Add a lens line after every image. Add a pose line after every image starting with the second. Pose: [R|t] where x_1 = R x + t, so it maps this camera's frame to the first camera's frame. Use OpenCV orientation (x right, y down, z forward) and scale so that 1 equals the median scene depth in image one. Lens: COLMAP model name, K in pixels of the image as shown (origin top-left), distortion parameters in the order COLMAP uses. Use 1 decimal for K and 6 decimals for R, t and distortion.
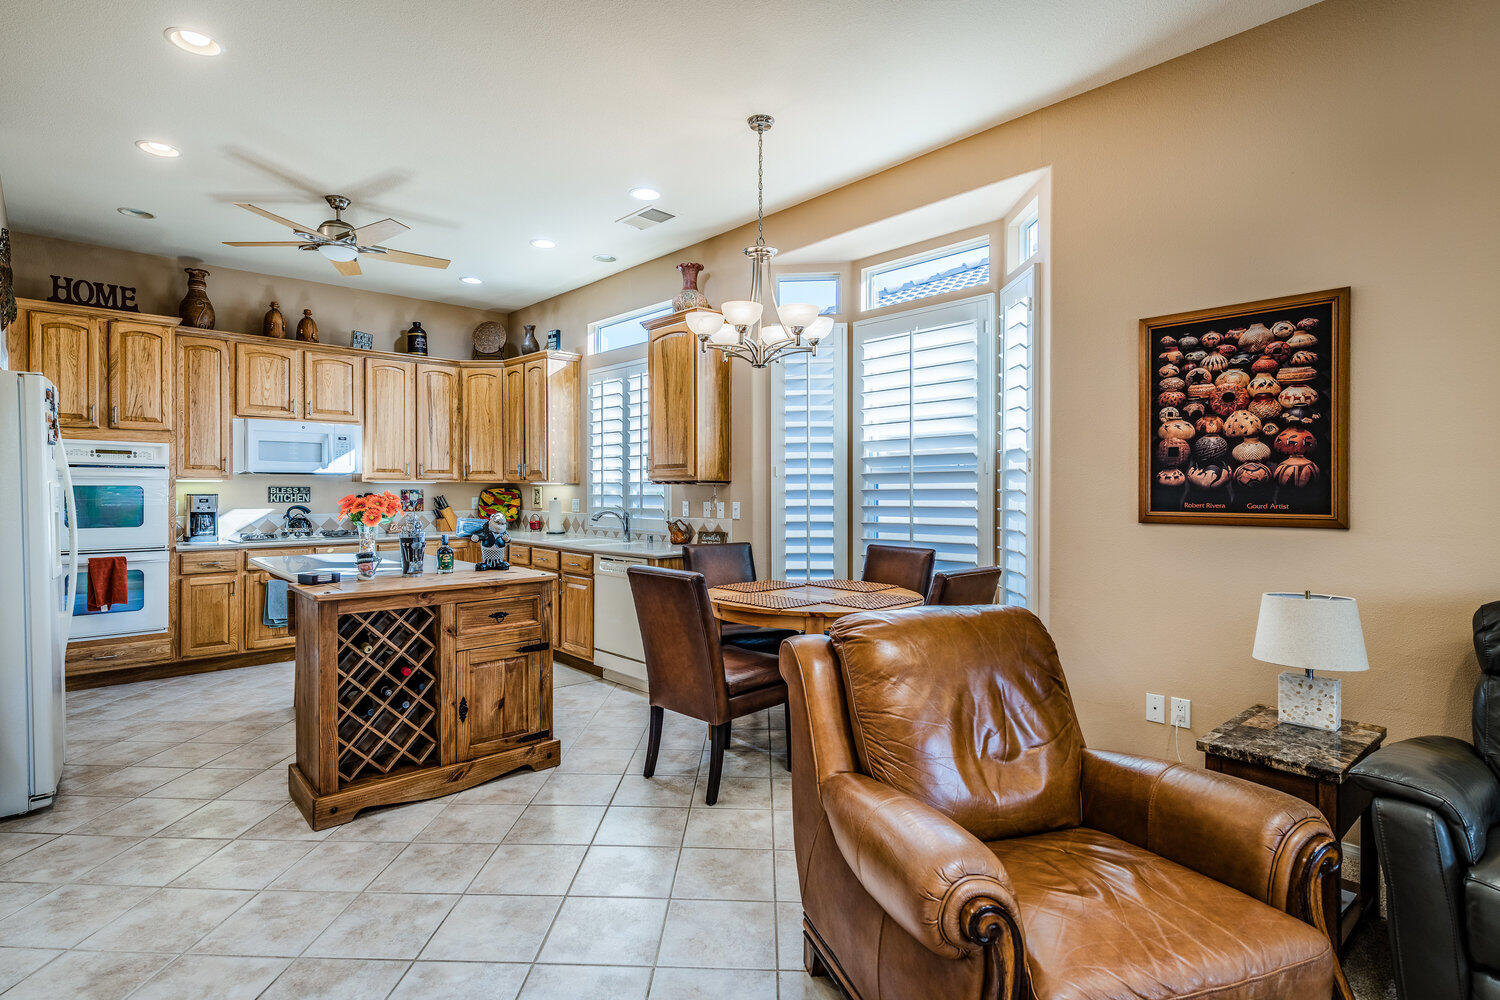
lens RADIAL K [[742.2, 0, 734.2], [0, 742.2, 494.8], [0, 0, 1]] dist [0.006626, -0.003640]
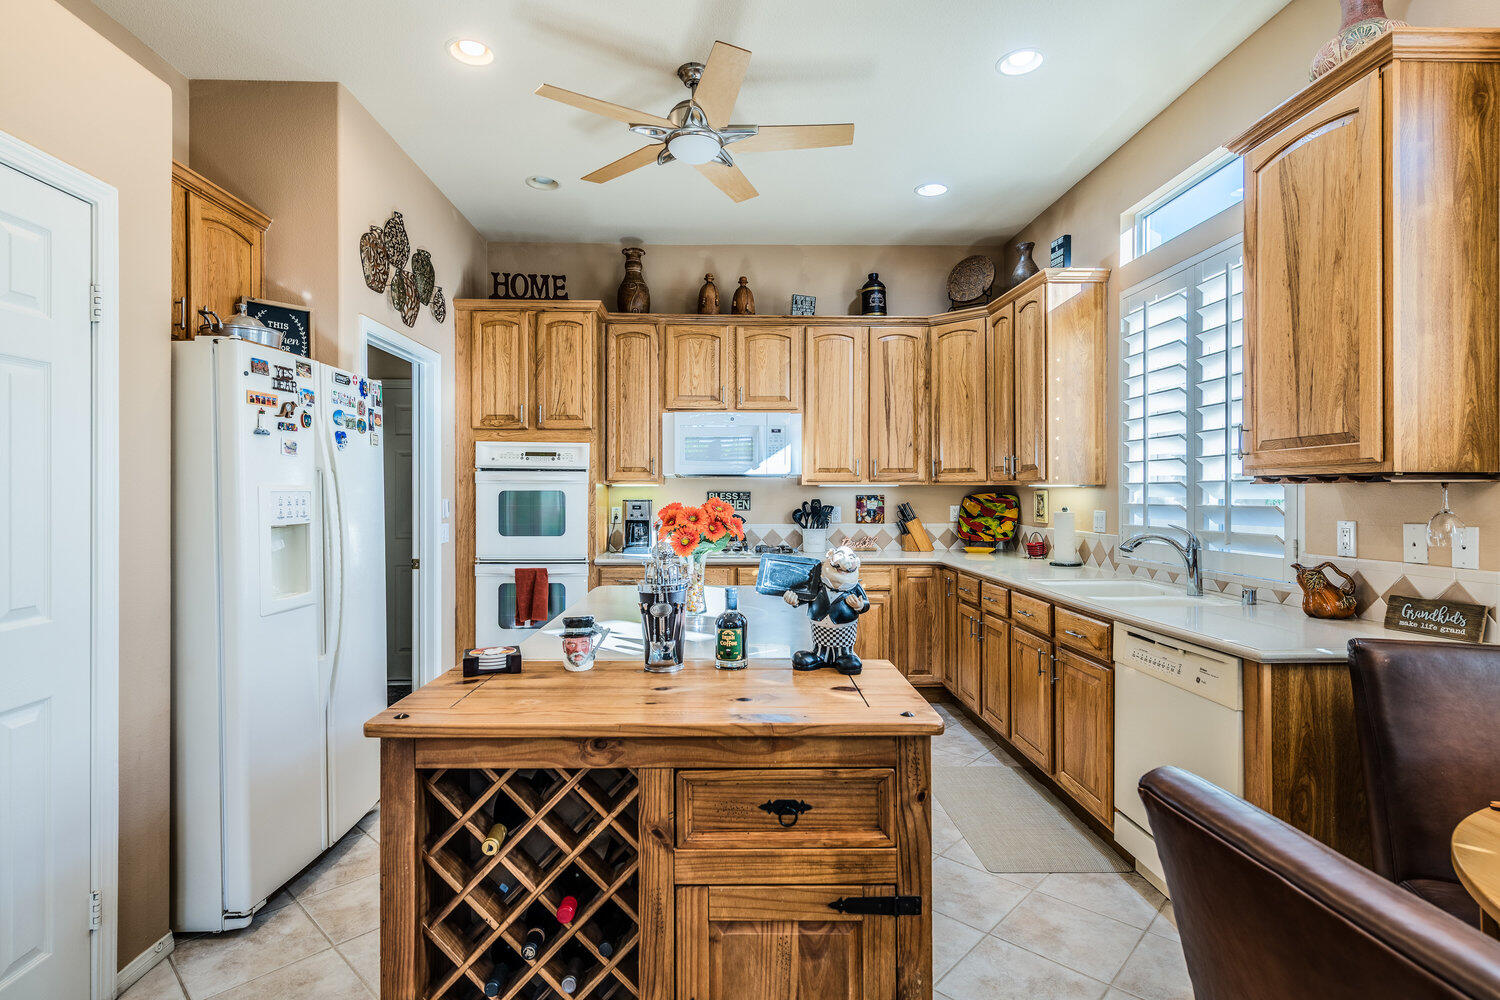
lens RADIAL K [[742.2, 0, 724.4], [0, 742.2, 493.8], [0, 0, 1]] dist [0.006626, -0.003640]
pose [[0.745169, -0.000725, -0.666875, -0.048435], [-0.005039, 0.999965, -0.006718, -0.003207], [0.666857, 0.008366, 0.745139, 0.446078]]
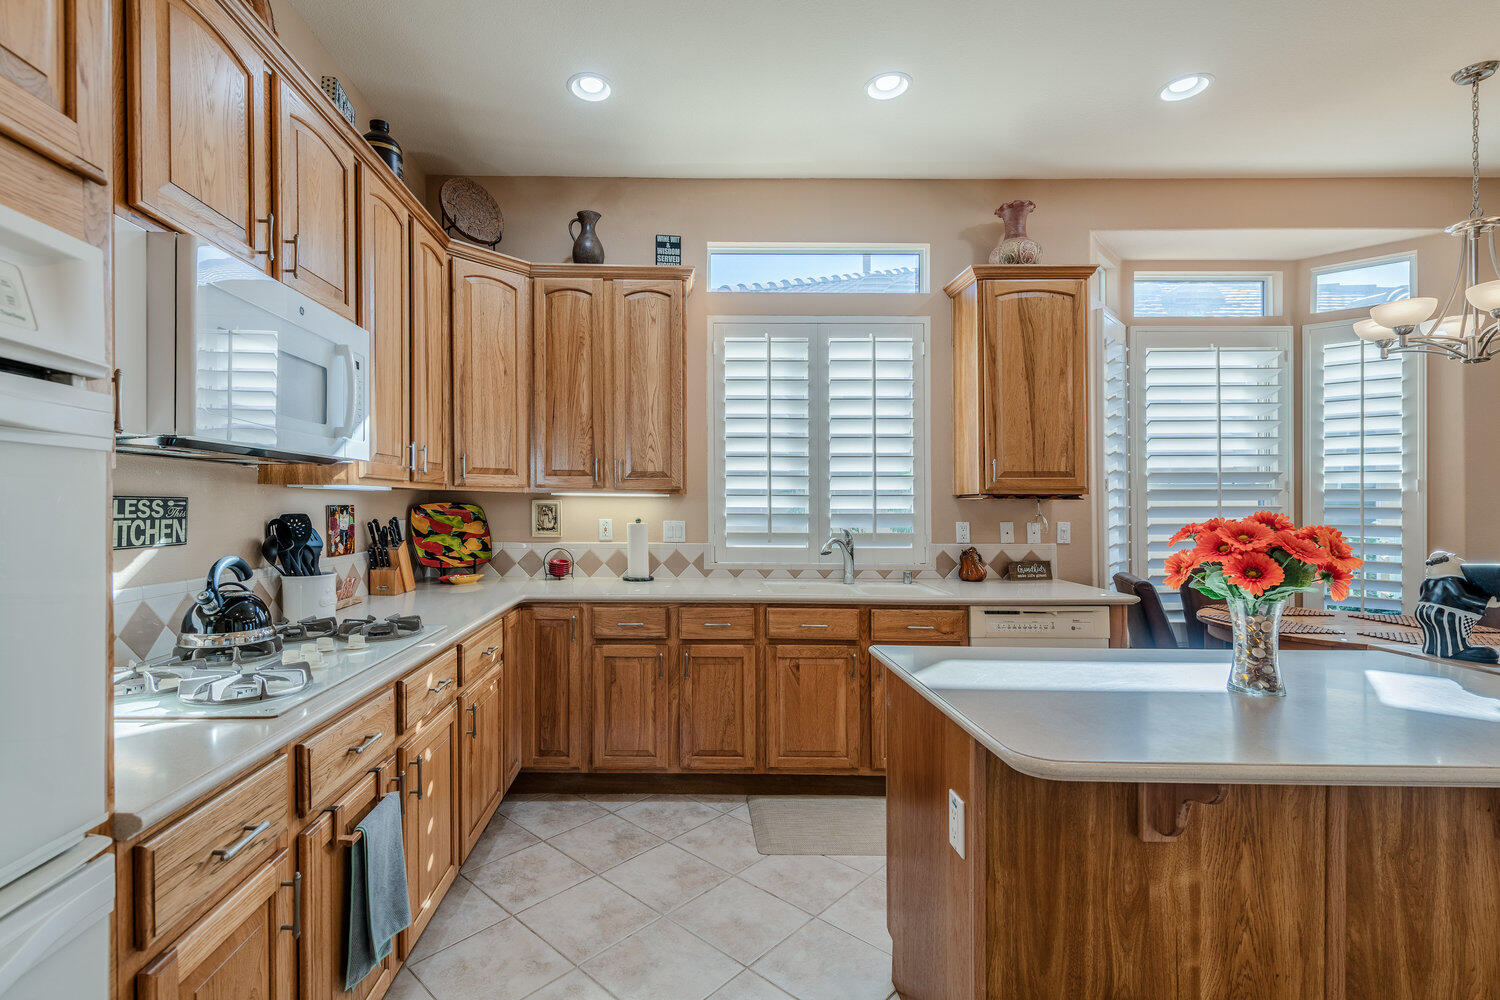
lens RADIAL K [[666.7, 0, 694.5], [0, 666.7, 491.8], [0, 0, 1]] dist [0.015267, -0.005598]
pose [[0.678165, 0.016346, 0.734728, -0.780302], [0.002902, 0.999685, -0.024919, -0.005820], [-0.734904, 0.019031, 0.677904, 0.791236]]
